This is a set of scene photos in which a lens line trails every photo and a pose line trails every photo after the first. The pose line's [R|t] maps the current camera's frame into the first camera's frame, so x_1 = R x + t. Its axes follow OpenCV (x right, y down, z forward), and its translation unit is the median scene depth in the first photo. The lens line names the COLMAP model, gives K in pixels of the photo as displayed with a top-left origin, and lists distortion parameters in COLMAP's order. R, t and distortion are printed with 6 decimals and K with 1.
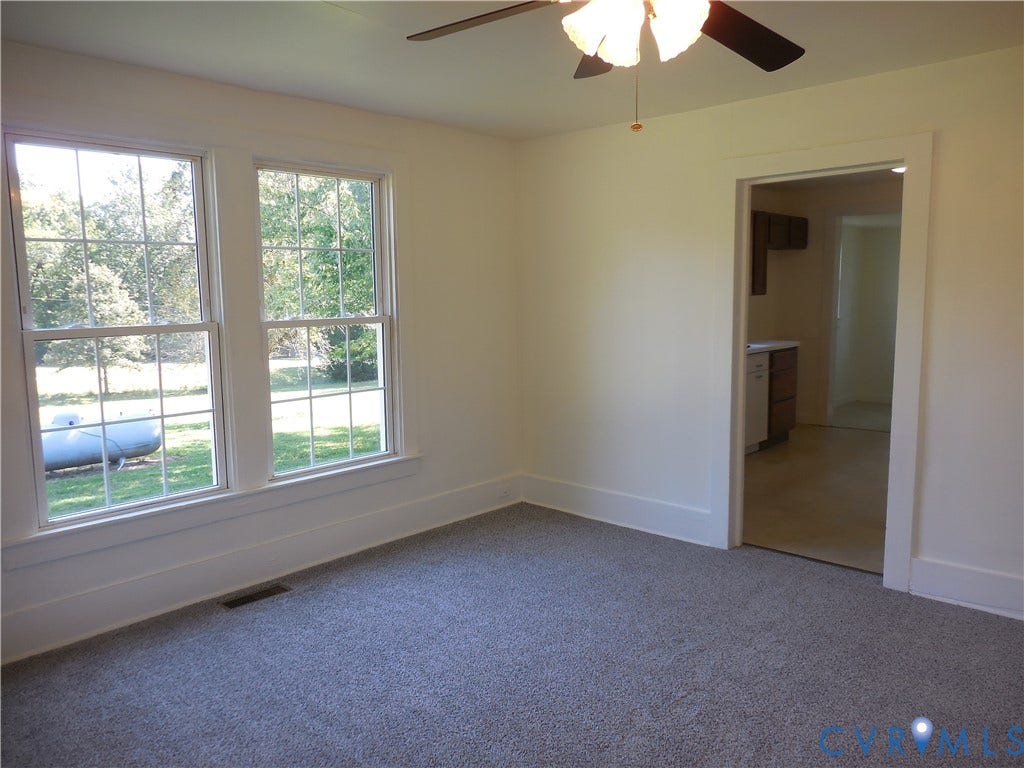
lens RADIAL K [[756.2, 0, 547.9], [0, 756.2, 382.4], [0, 0, 1]] dist [-0.000916, 0.007671]
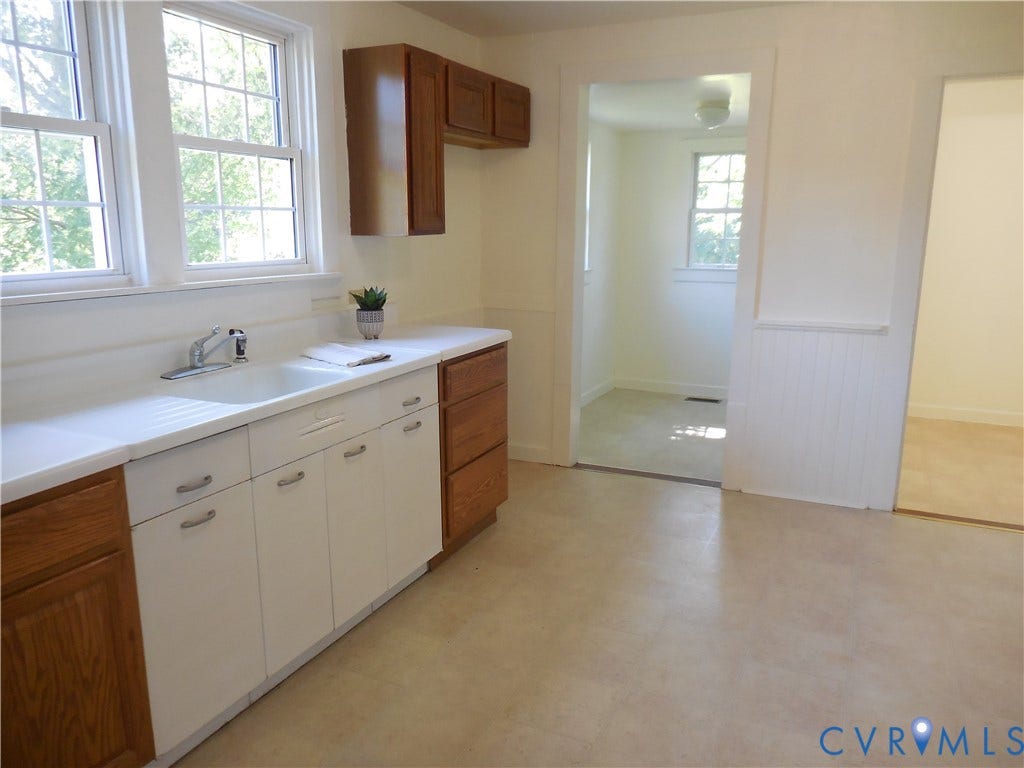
lens RADIAL K [[756.2, 0, 547.9], [0, 756.2, 382.4], [0, 0, 1]] dist [-0.000916, 0.007671]
pose [[0.950838, -0.040140, 0.307076, 0.214973], [0.014157, 0.996162, 0.086376, -0.066333], [-0.309364, -0.077782, 0.947757, 0.554514]]
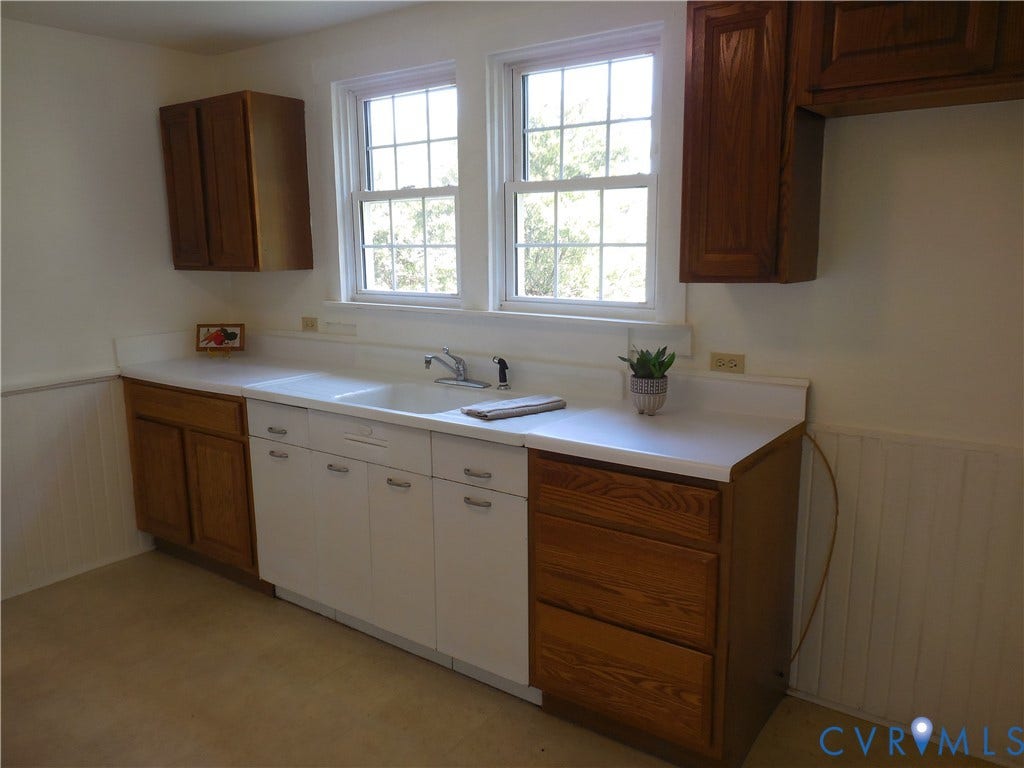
lens RADIAL K [[756.2, 0, 547.9], [0, 756.2, 382.4], [0, 0, 1]] dist [-0.000916, 0.007671]
pose [[0.107655, 0.196871, -0.974501, 0.599597], [-0.114840, 0.976099, 0.184507, -0.129355], [0.987533, 0.092048, 0.127691, 0.945998]]
